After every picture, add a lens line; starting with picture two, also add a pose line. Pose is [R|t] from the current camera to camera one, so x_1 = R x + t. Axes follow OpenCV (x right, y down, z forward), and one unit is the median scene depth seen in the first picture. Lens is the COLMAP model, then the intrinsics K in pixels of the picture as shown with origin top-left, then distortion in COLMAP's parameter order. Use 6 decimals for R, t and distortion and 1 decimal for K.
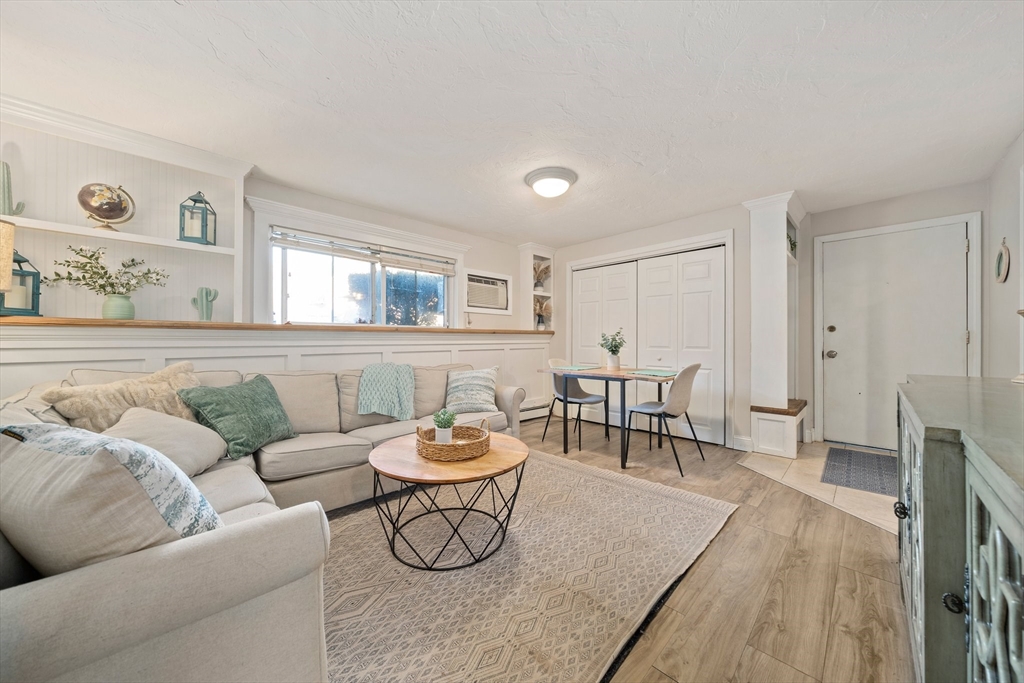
lens RADIAL K [[355.0, 0, 515.5], [0, 355.0, 338.4], [0, 0, 1]] dist [-0.009889, 0.000309]
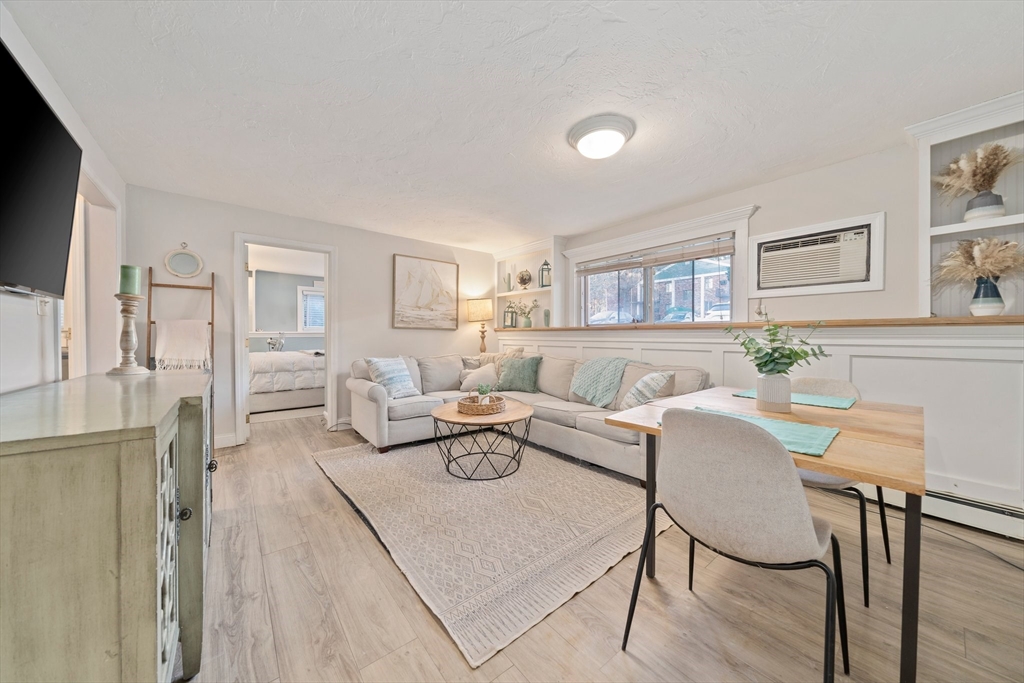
lens RADIAL K [[355.0, 0, 519.0], [0, 355.0, 336.3], [0, 0, 1]] dist [-0.009889, 0.000309]
pose [[-0.096812, 0.003929, -0.995295, 0.993211], [0.004918, 0.999982, 0.003469, -0.004636], [0.995290, -0.004559, -0.096830, 0.981904]]
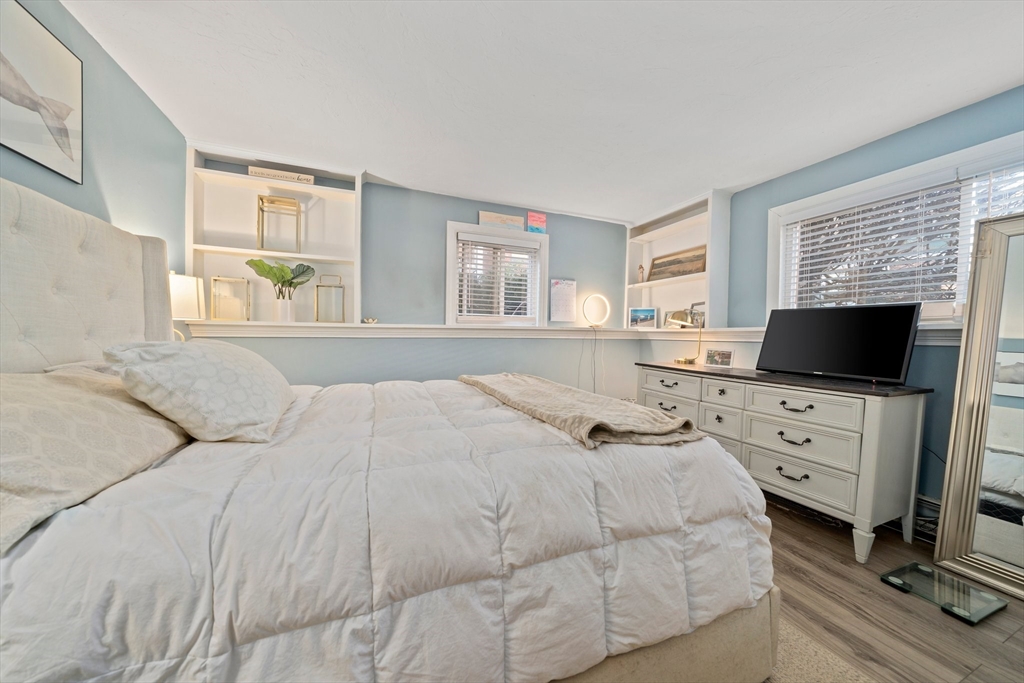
lens RADIAL K [[355.0, 0, 506.7], [0, 355.0, 339.6], [0, 0, 1]] dist [-0.009889, 0.000309]
pose [[-0.411839, 0.005124, -0.911242, -0.607039], [-0.001816, 0.999978, 0.006444, 0.000836], [0.911255, 0.004308, -0.411821, -0.353696]]
